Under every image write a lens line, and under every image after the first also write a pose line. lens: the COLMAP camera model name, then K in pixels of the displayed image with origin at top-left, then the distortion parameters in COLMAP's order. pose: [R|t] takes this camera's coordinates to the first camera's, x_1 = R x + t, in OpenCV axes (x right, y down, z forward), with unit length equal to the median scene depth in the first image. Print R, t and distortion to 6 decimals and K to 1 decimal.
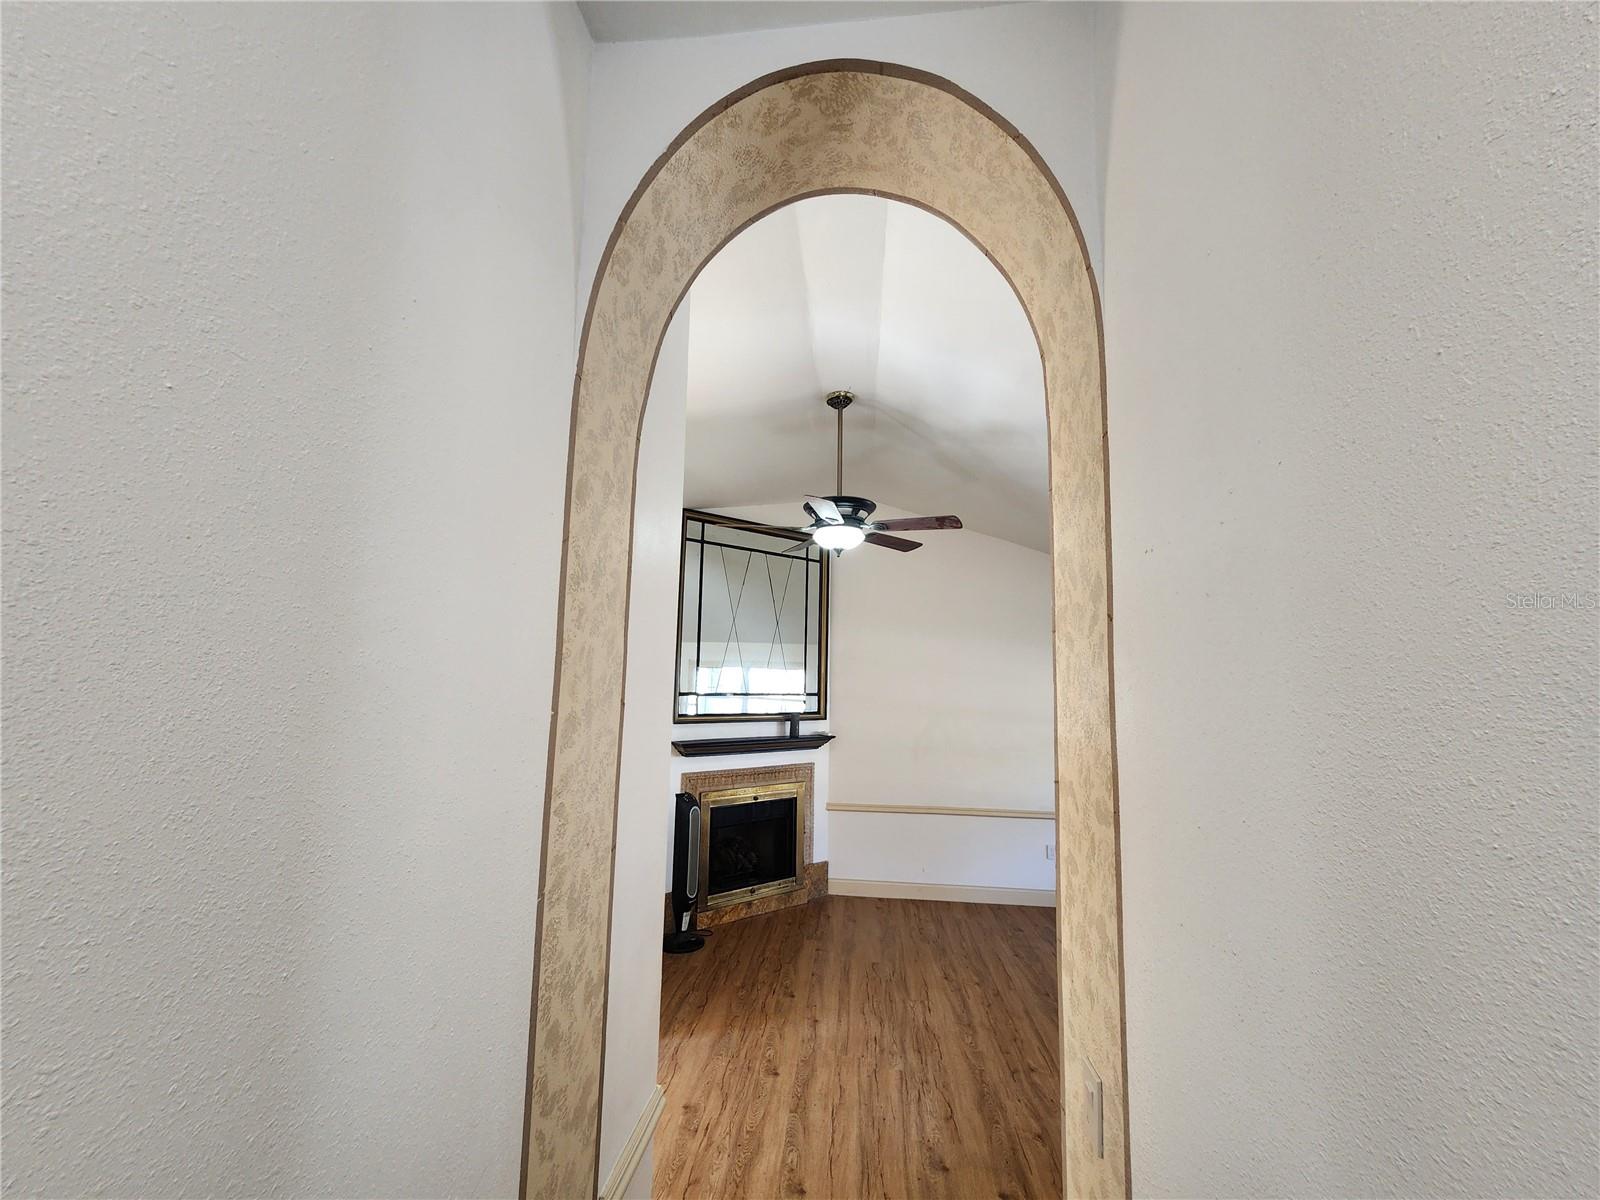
lens RADIAL K [[669.0, 0, 791.3], [0, 669.0, 610.6], [0, 0, 1]] dist [0.003956, 0.000710]
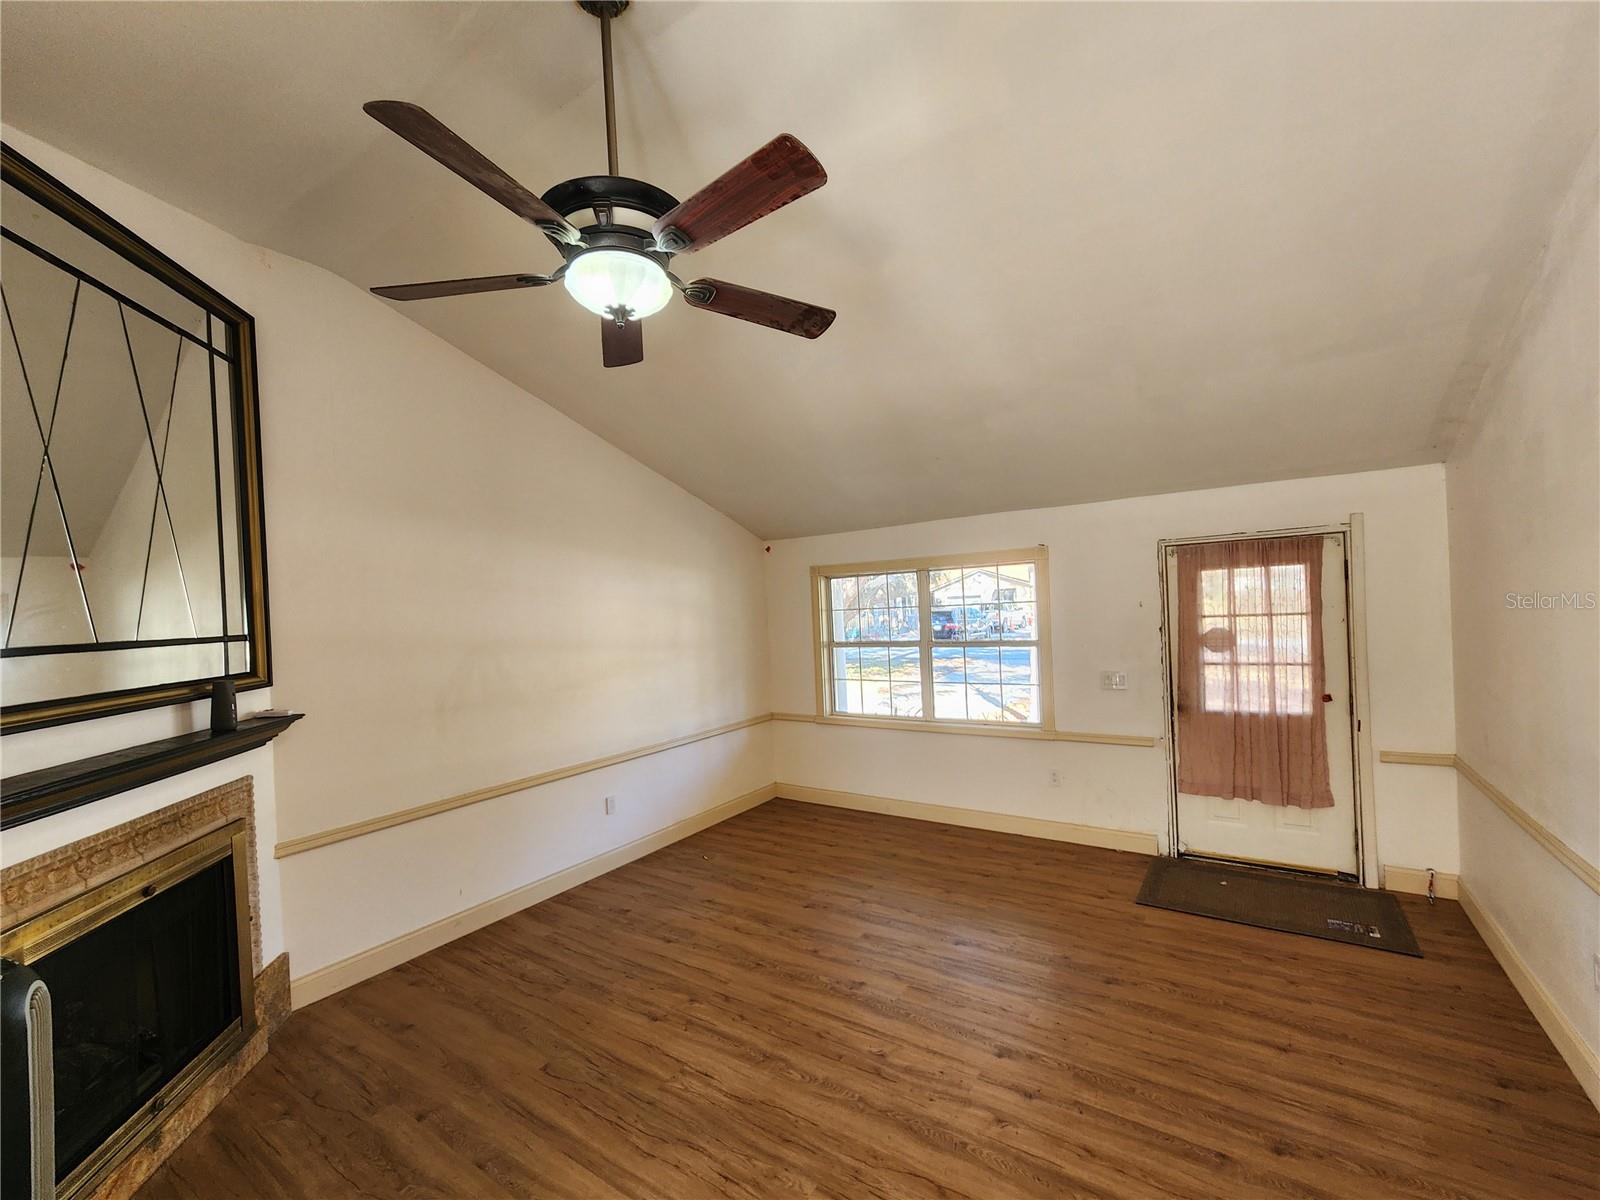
lens RADIAL K [[669.0, 0, 805.1], [0, 669.0, 613.6], [0, 0, 1]] dist [0.003956, 0.000710]
pose [[0.470195, -0.051733, 0.881045, -0.225594], [-0.036015, 0.996324, 0.077722, 0.061575], [-0.881828, -0.068276, 0.466603, 0.461310]]
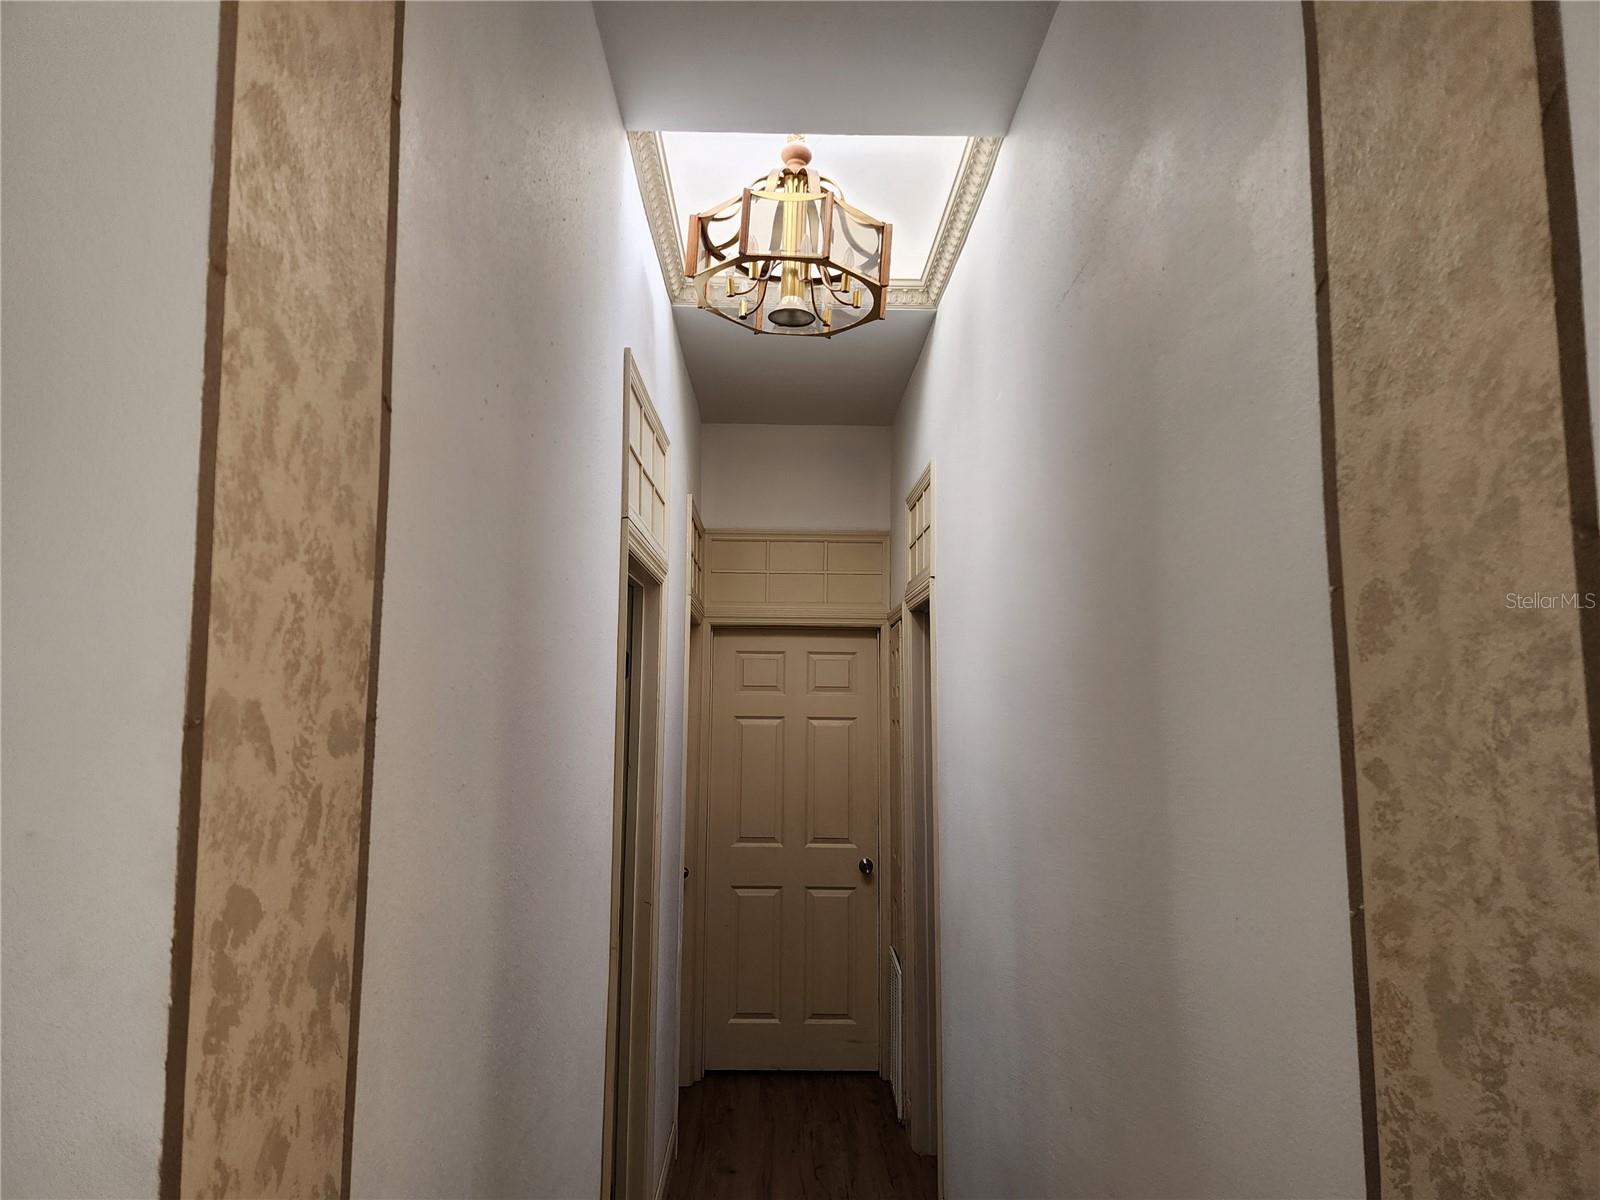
lens RADIAL K [[1061.6, 0, 799.1], [0, 1061.6, 592.7], [0, 0, 1]] dist [0.001269, -0.000973]
pose [[-0.993133, -0.039404, -0.110158, 0.042217], [-0.015643, 0.977843, -0.208753, 0.076297], [0.115943, -0.205596, -0.971745, 0.395904]]
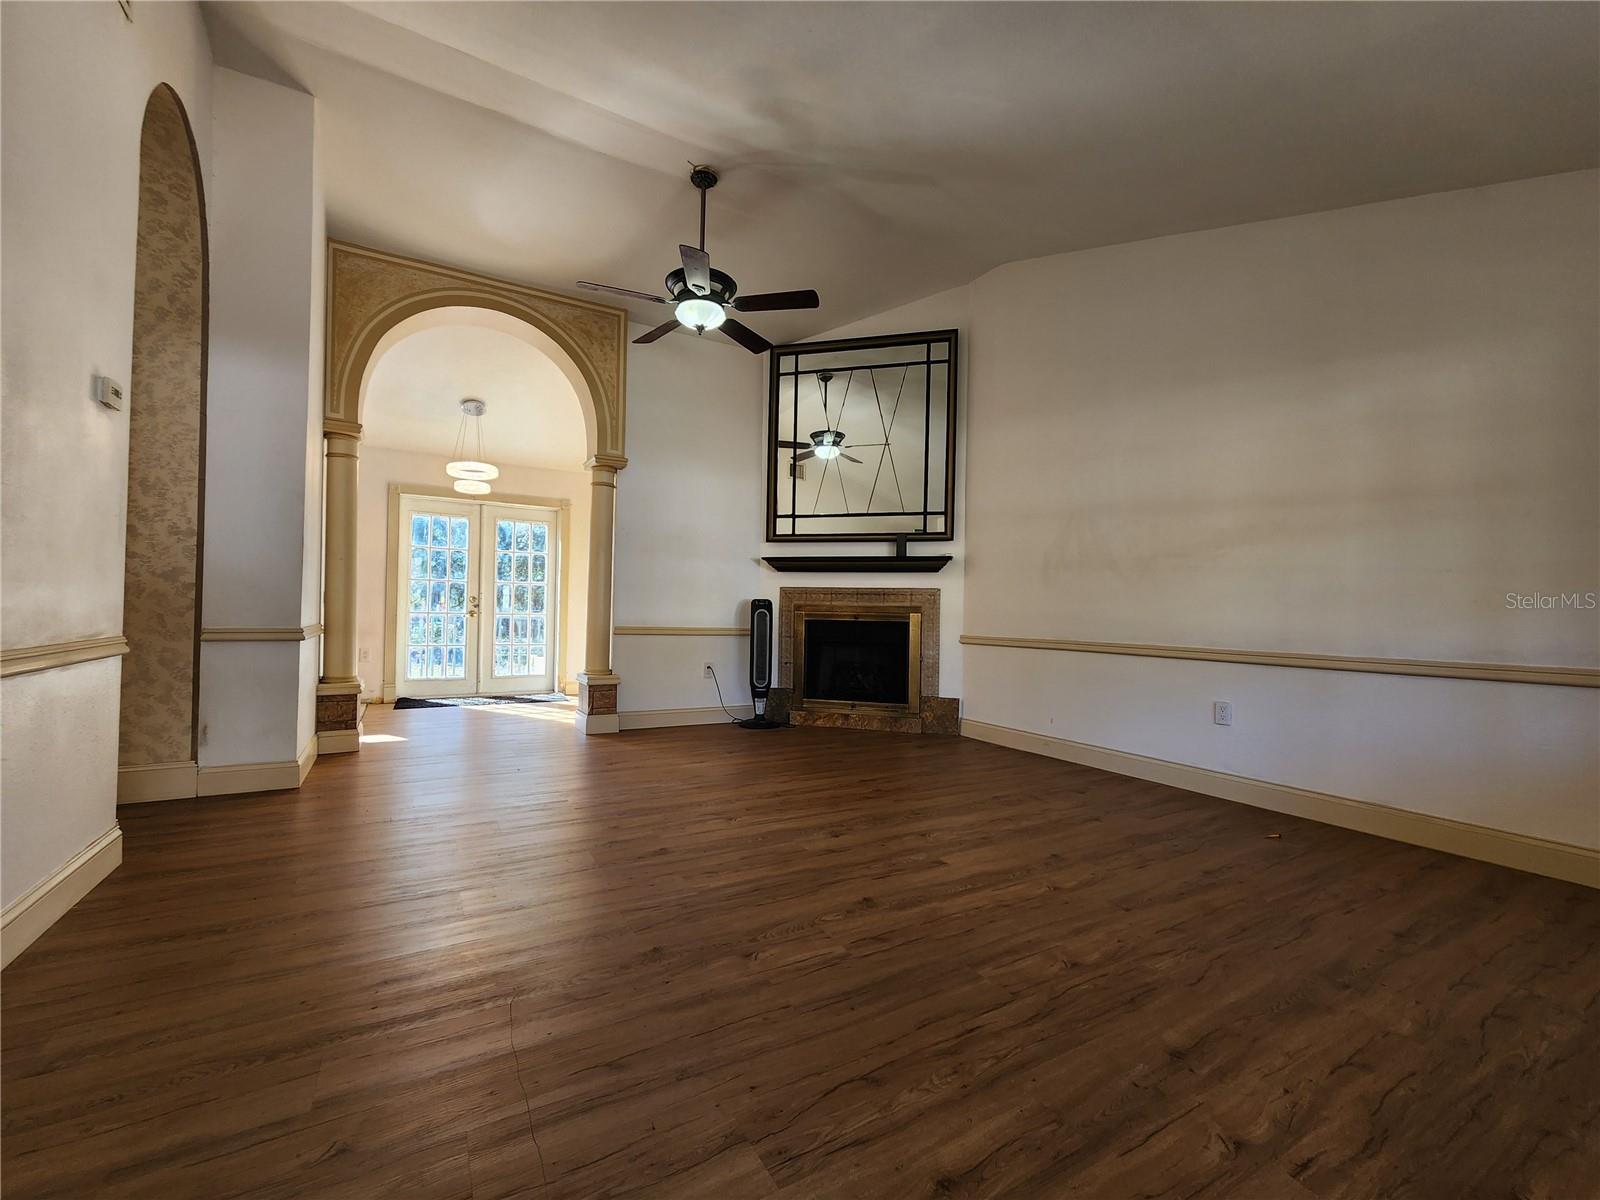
lens RADIAL K [[669.0, 0, 784.7], [0, 669.0, 612.8], [0, 0, 1]] dist [0.003956, 0.000710]
pose [[0.573074, -0.008296, -0.819461, 0.719898], [0.073071, 0.996483, 0.041013, 0.229320], [0.816239, -0.083383, 0.571665, 0.346606]]
